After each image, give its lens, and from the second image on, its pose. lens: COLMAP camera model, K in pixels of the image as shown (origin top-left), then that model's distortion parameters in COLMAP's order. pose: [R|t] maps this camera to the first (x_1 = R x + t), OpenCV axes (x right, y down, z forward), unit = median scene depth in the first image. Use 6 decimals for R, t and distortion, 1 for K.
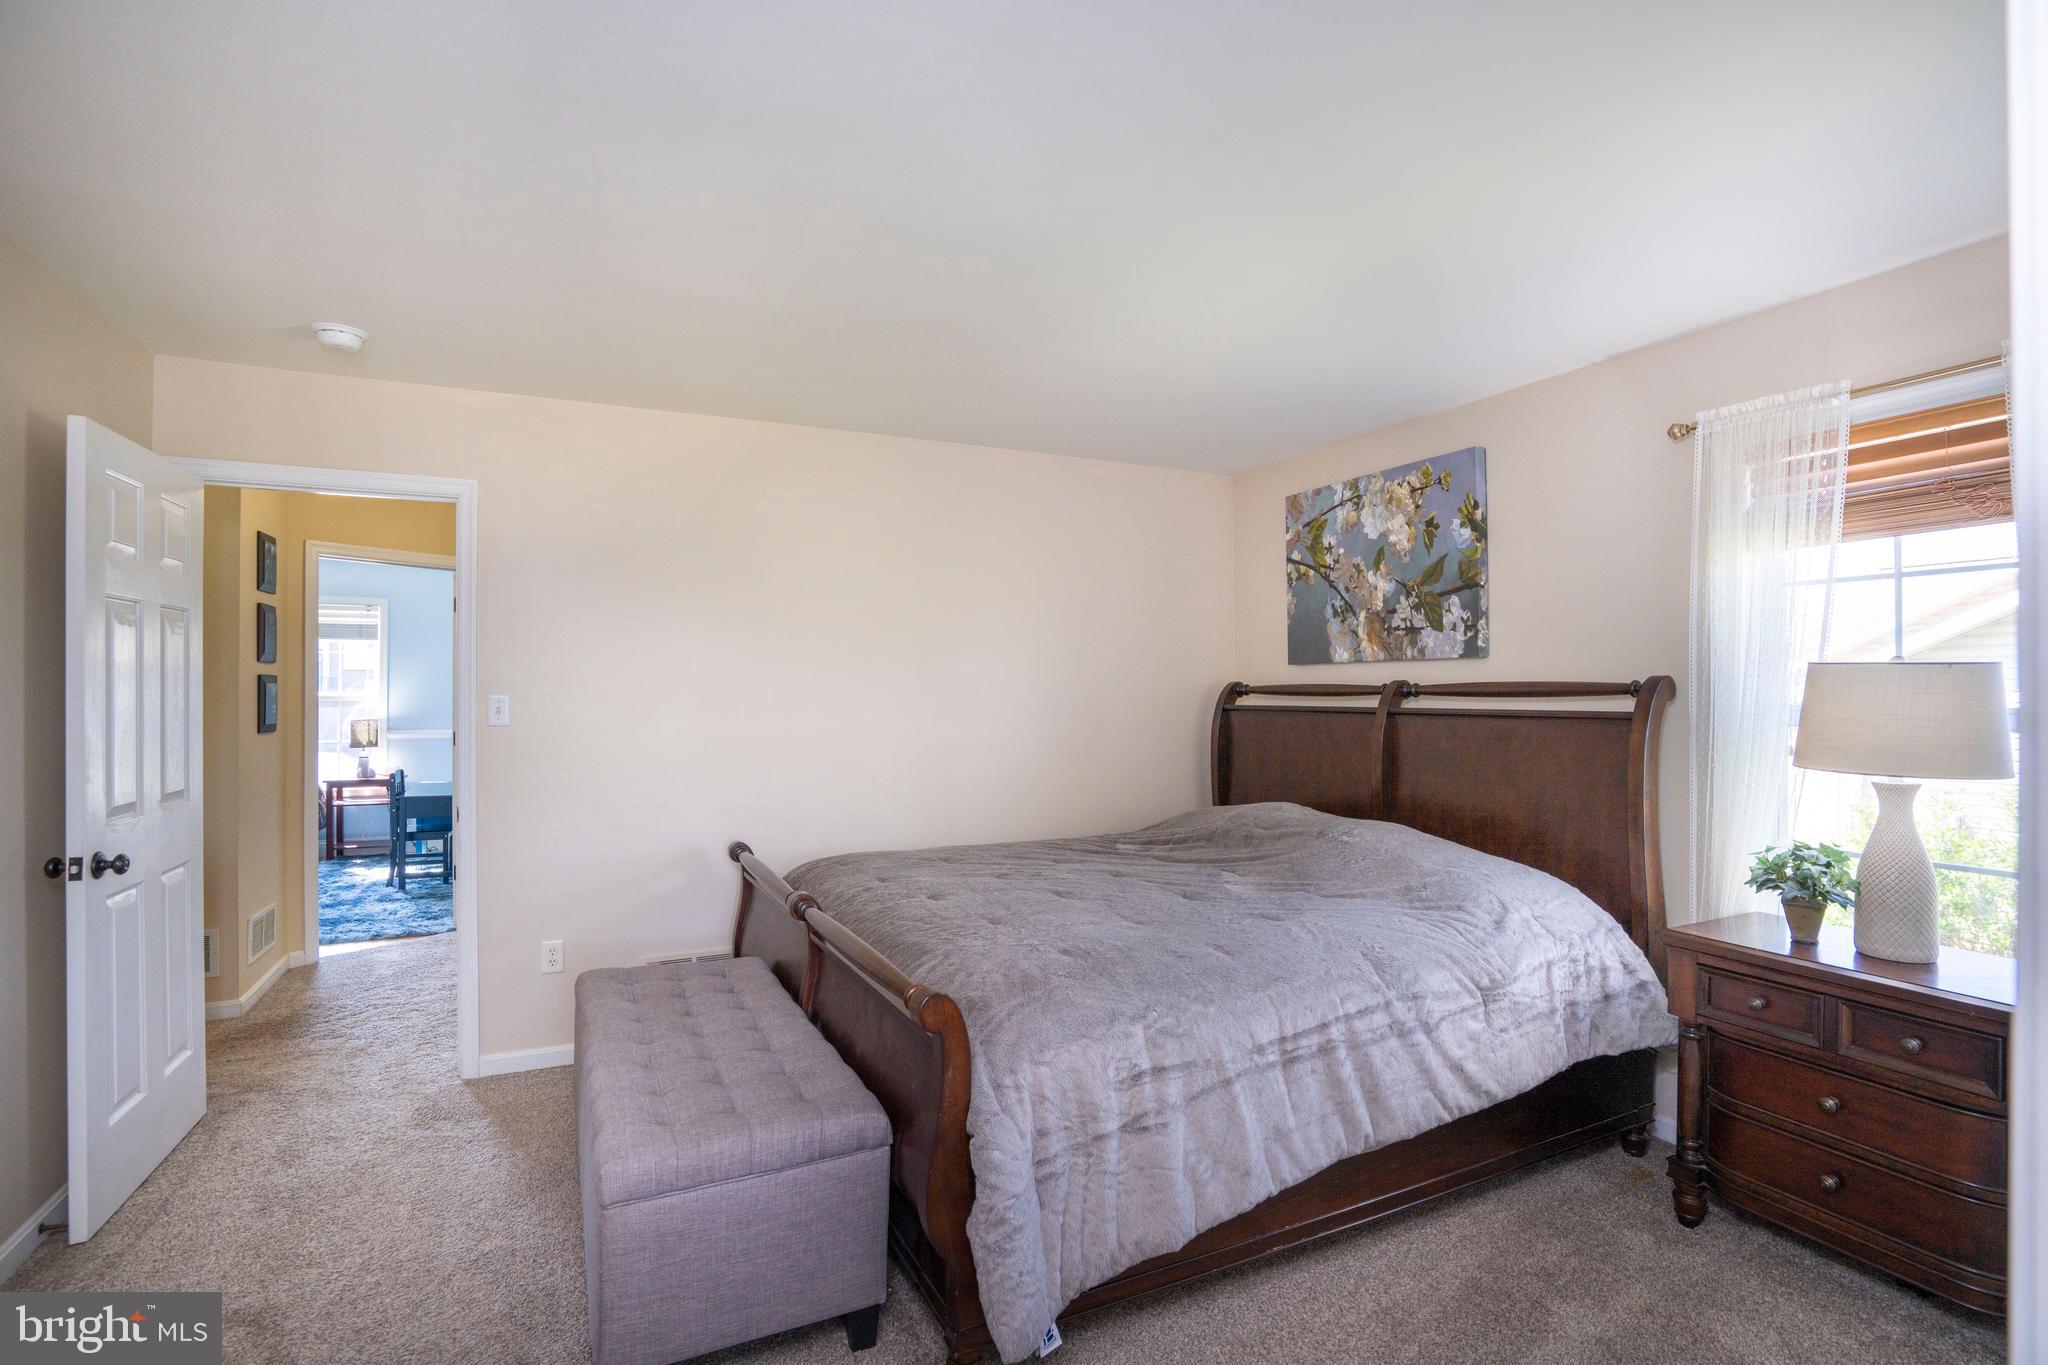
lens RADIAL K [[933.4, 0, 1013.4], [0, 933.4, 687.7], [0, 0, 1]] dist [-0.058826, 0.017269]
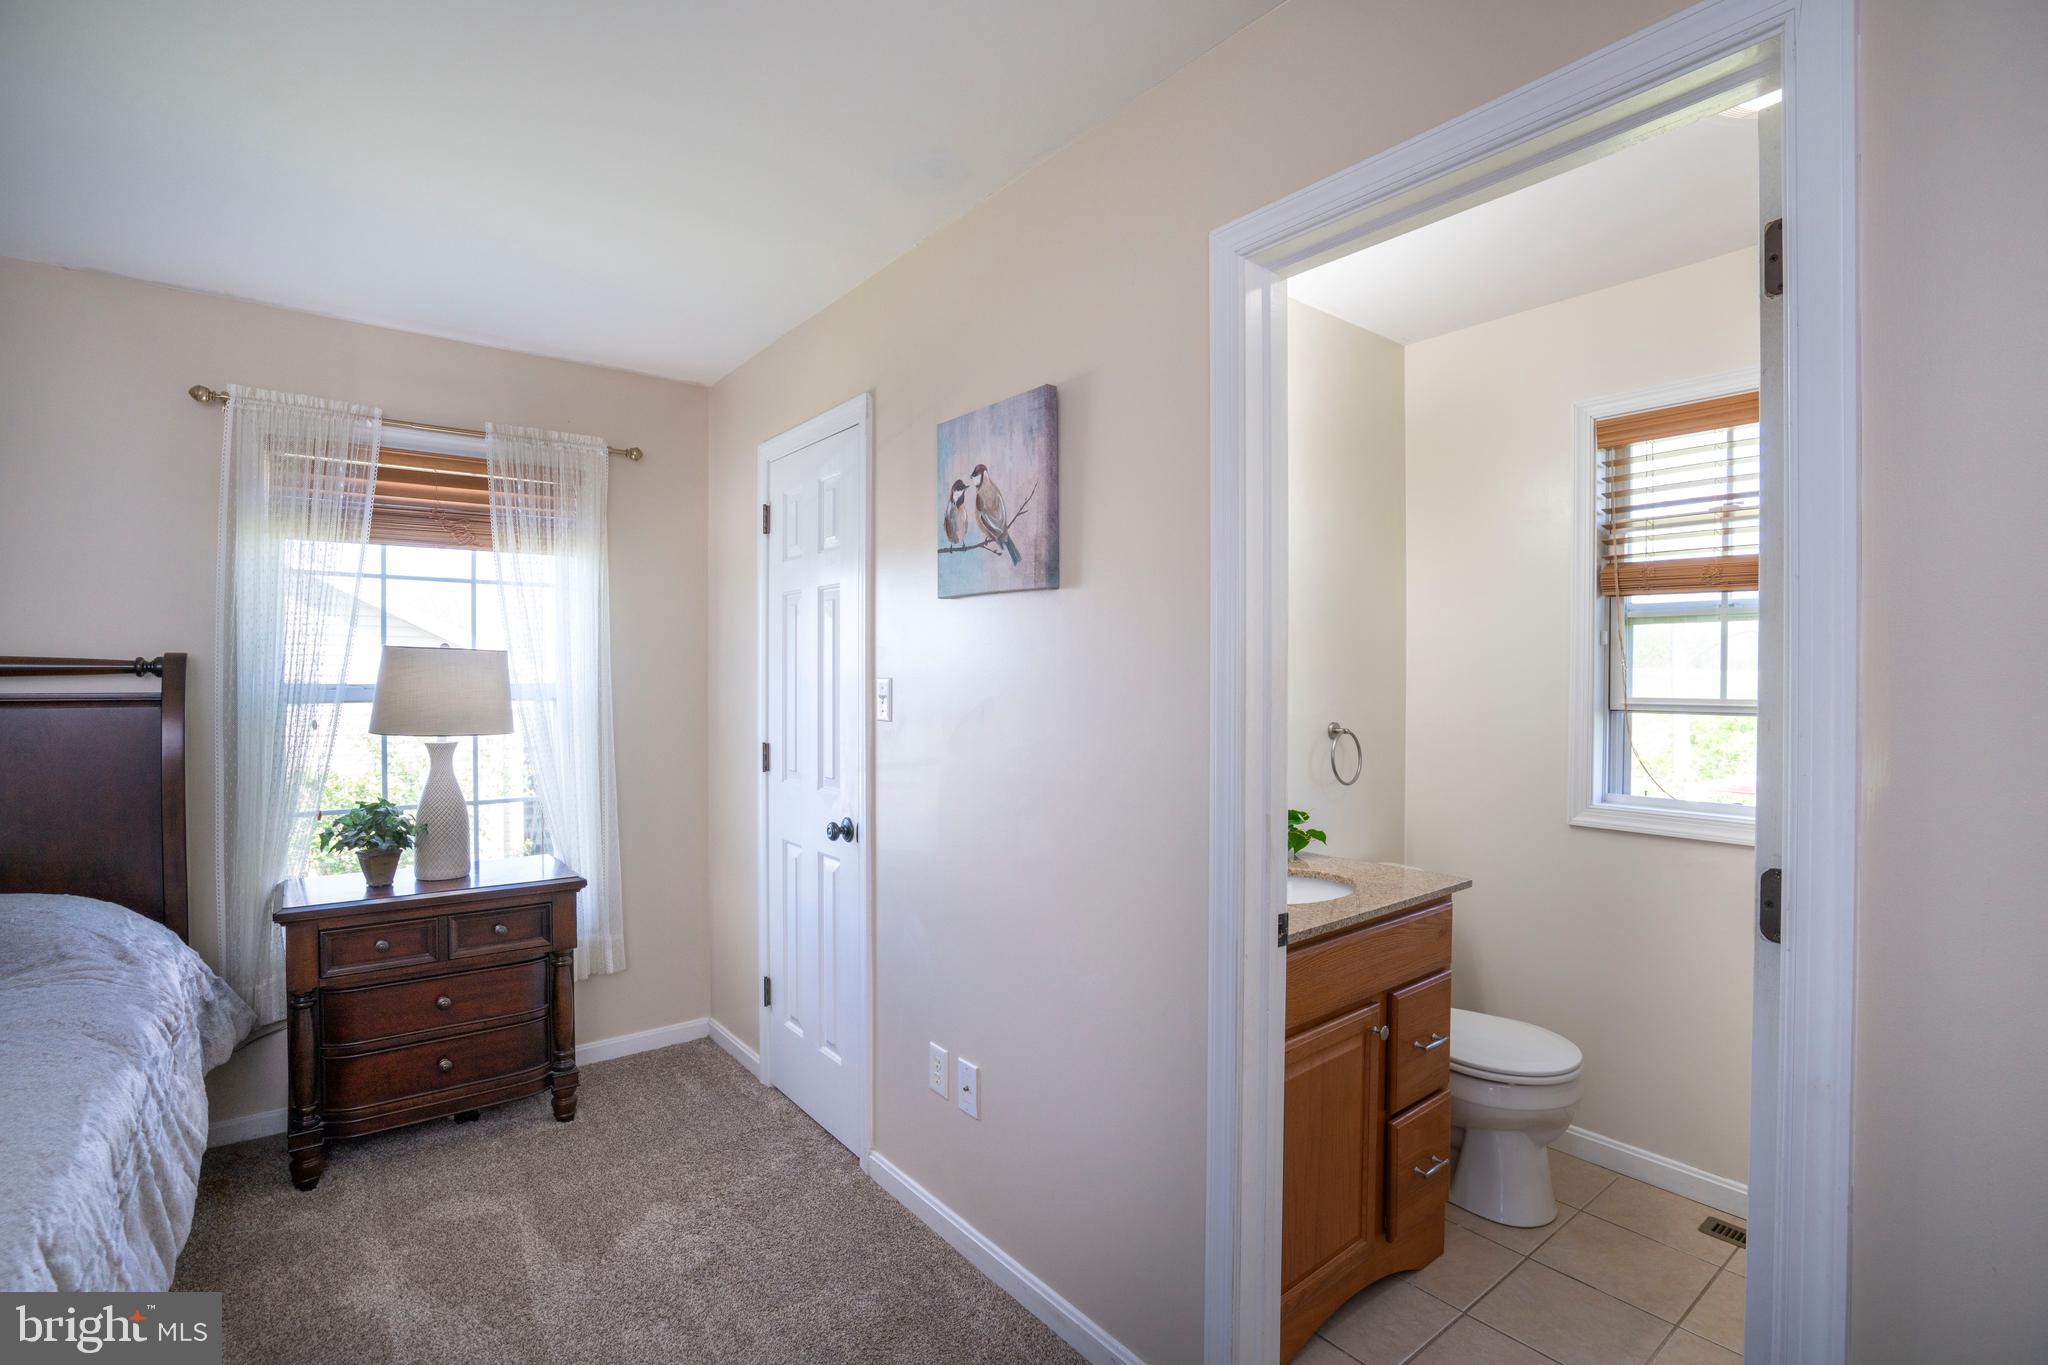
lens RADIAL K [[944.6, 0, 1019.7], [0, 944.6, 686.4], [0, 0, 1]] dist [-0.060697, 0.024922]
pose [[-0.212929, -0.011939, 0.976995, -0.289084], [-0.004779, 0.999926, 0.011178, 0.004657], [-0.977056, -0.002289, -0.212970, 0.280697]]
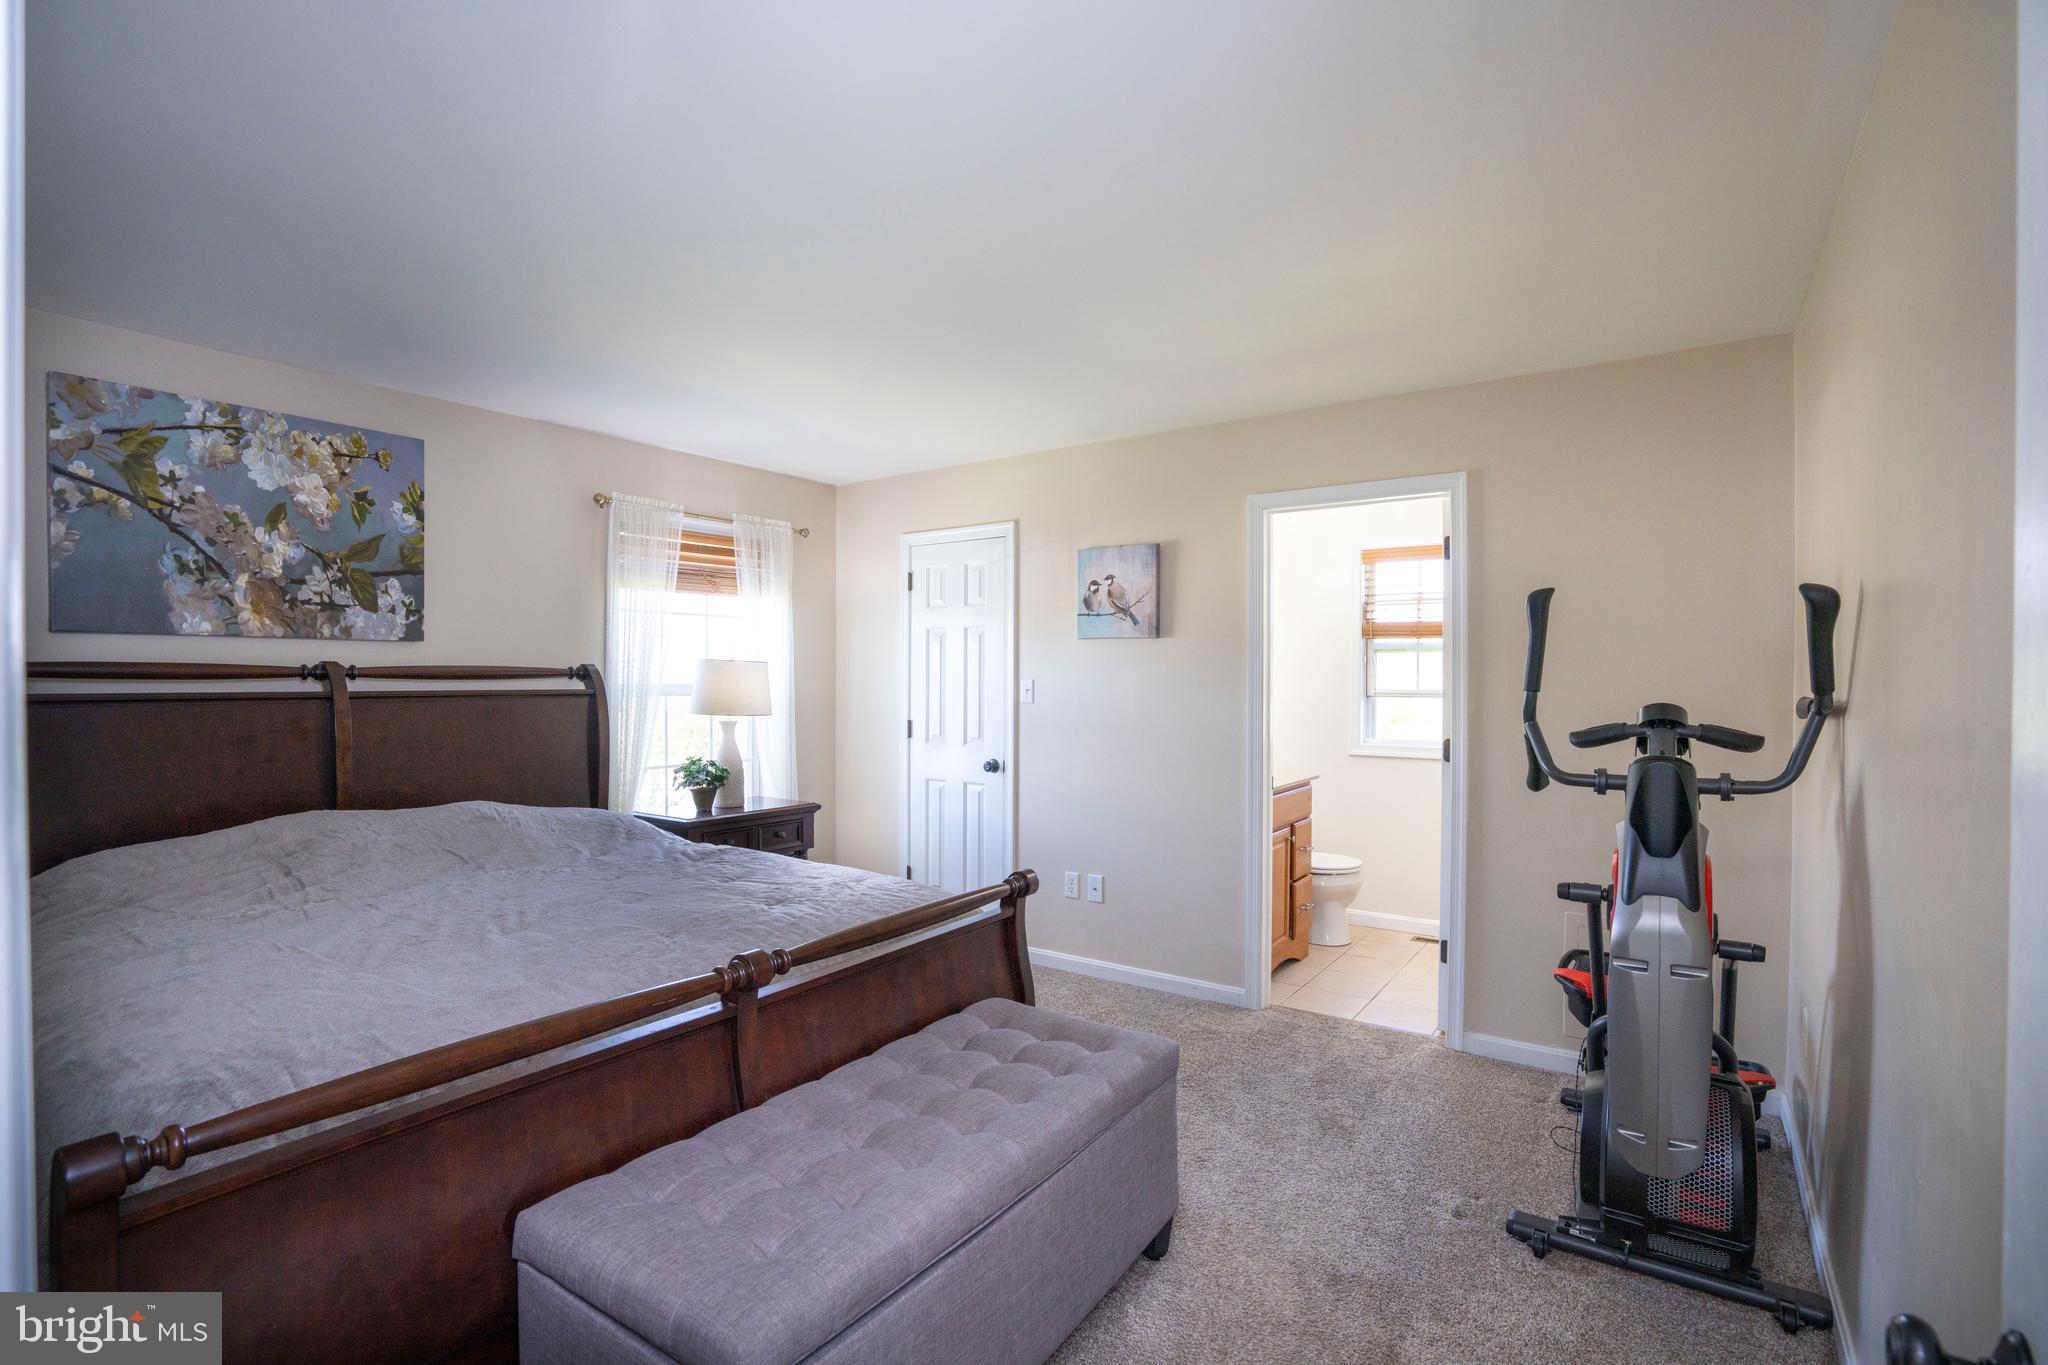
lens RADIAL K [[944.6, 0, 1019.7], [0, 944.6, 686.4], [0, 0, 1]] dist [-0.060697, 0.024922]
pose [[-0.480001, -0.007792, 0.877233, -0.706036], [-0.004625, 0.999969, 0.006351, 0.007868], [-0.877256, -0.001009, -0.480022, 0.857958]]
